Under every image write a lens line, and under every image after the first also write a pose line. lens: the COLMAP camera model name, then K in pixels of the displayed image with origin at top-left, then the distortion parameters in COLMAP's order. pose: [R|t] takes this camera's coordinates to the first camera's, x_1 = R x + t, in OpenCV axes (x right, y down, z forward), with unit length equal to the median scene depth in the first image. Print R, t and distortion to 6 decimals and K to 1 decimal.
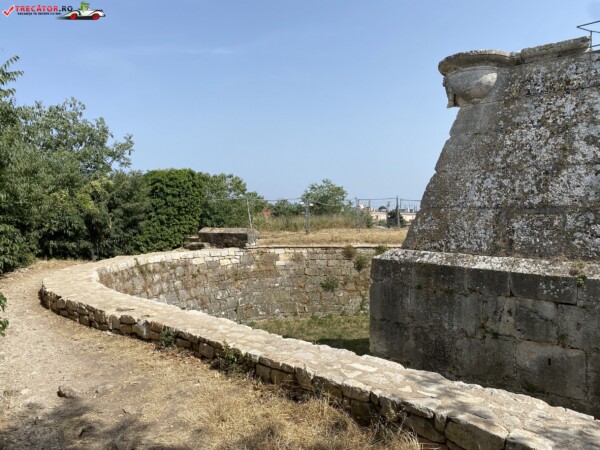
lens RADIAL K [[456.9, 0, 299.2], [0, 456.9, 226.9], [0, 0, 1]] dist [0.030504, -0.039883]
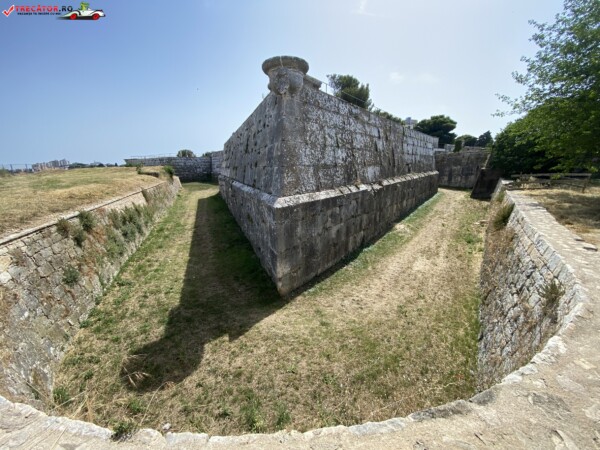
lens RADIAL K [[240.5, 0, 297.2], [0, 240.5, 228.2], [0, 0, 1]] dist [-0.017494, -0.003525]
pose [[-0.120487, -0.260788, 0.957848, -0.593770], [0.039596, 0.962847, 0.267130, -0.063954], [-0.991925, 0.070113, -0.105684, 1.251681]]
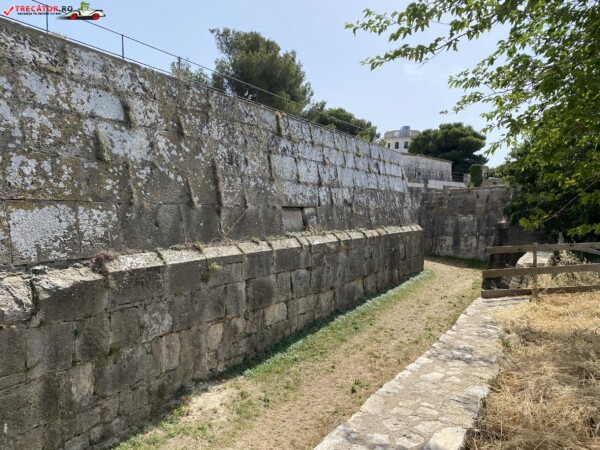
lens RADIAL K [[456.9, 0, 302.6], [0, 456.9, 228.5], [0, 0, 1]] dist [0.030504, -0.039883]
pose [[-0.256182, -0.056154, 0.964996, -0.021260], [0.010341, 0.998095, 0.060825, -0.024783], [-0.966573, 0.025561, -0.255113, 0.341987]]
